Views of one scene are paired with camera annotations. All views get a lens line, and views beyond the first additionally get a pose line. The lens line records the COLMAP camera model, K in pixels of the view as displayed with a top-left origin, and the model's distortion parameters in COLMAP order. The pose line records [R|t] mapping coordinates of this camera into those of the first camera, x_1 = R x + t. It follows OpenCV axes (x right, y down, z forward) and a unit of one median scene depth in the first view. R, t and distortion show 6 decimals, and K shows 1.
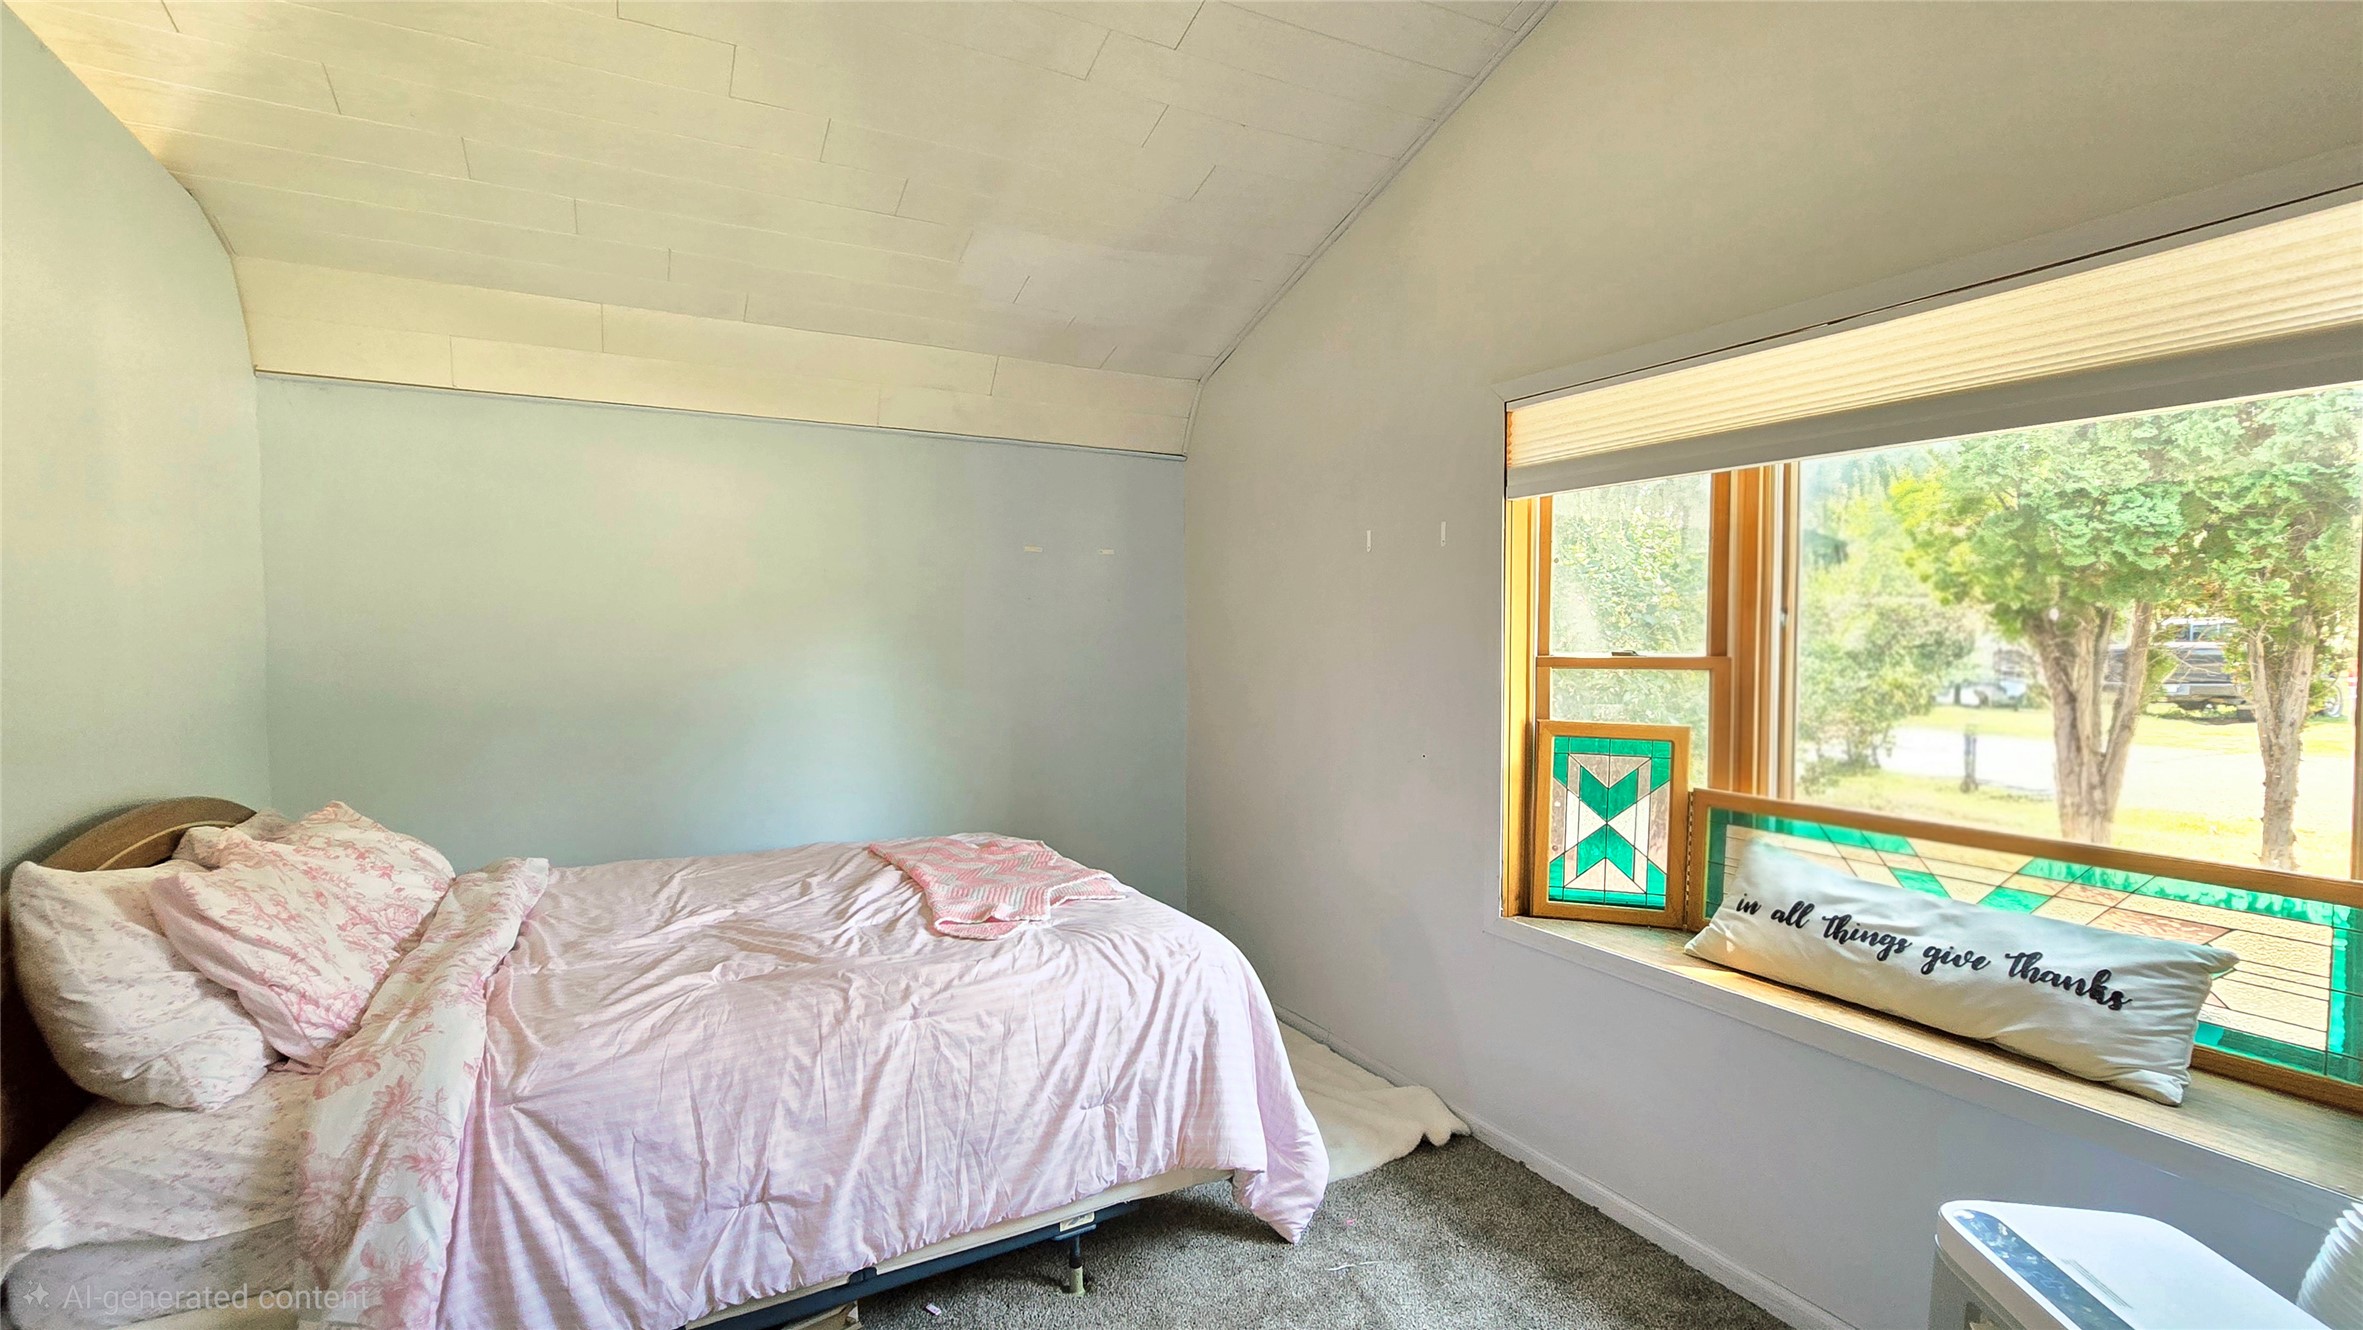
lens RADIAL K [[969.4, 0, 1178.3], [0, 969.4, 678.0], [0, 0, 1]] dist [-0.009915, -0.000698]
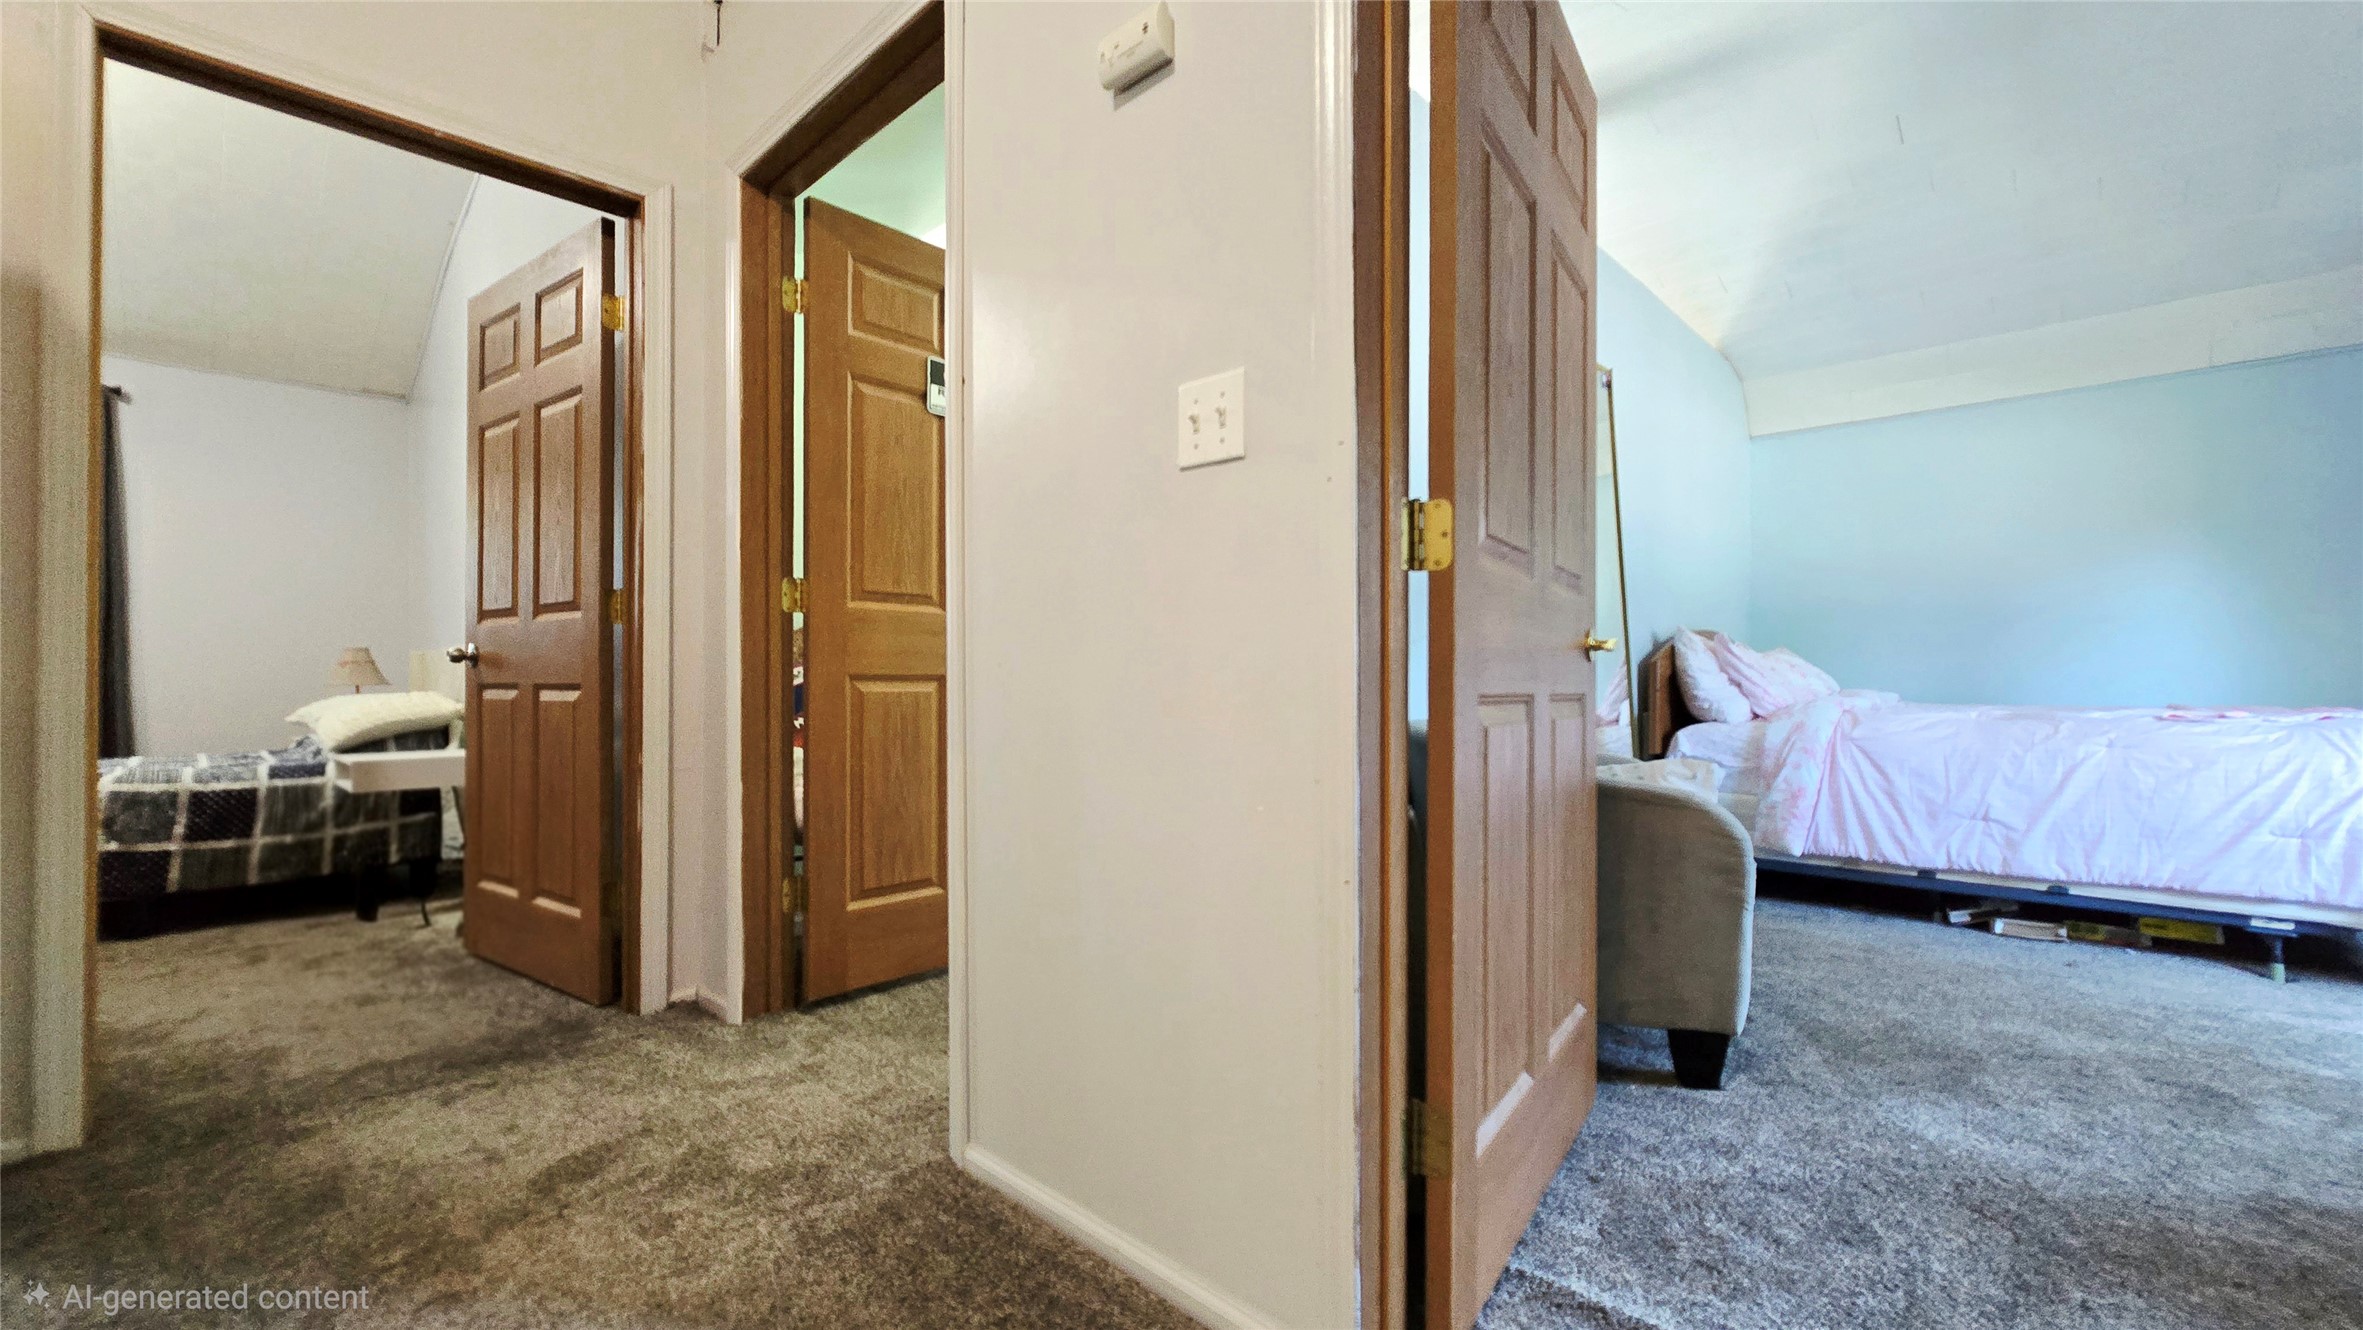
lens RADIAL K [[964.4, 0, 1175.2], [0, 964.4, 635.5], [0, 0, 1]] dist [-0.001480, 0.005848]
pose [[0.279972, -0.026508, -0.959642, 0.865268], [-0.051692, 0.997752, -0.042642, 0.340165], [0.958615, 0.061544, 0.277973, -0.952082]]
